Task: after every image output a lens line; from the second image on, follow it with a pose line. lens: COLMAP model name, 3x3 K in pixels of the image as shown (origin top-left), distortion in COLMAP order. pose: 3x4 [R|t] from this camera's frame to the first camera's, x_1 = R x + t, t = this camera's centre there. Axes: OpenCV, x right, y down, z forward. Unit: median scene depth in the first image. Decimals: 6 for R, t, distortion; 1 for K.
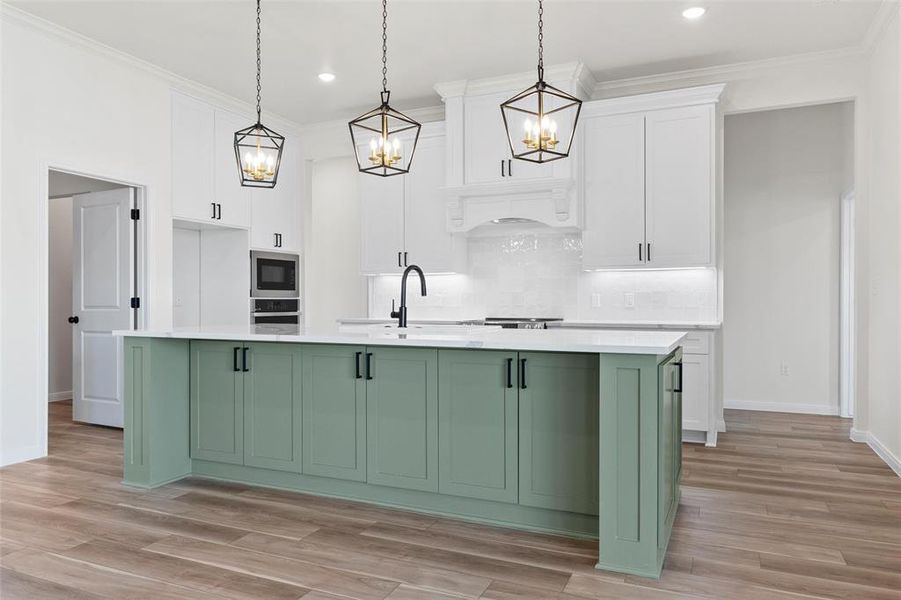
lens RADIAL K [[631.4, 0, 450.5], [0, 631.4, 300.0], [0, 0, 1]] dist [0.002927, 0.000296]
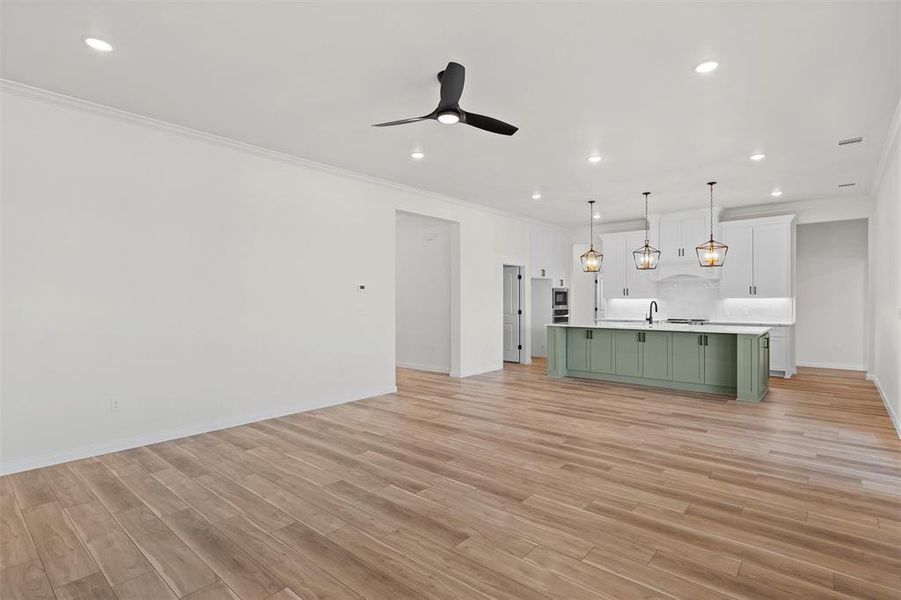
lens RADIAL K [[449.8, 0, 450.5], [0, 449.8, 300.0], [0, 0, 1]] dist [0.000714, -0.000046]
pose [[0.958542, -0.002859, -0.284938, -0.269688], [0.002677, 0.999996, -0.001028, -0.046119], [0.284940, 0.000222, 0.958545, -0.848919]]
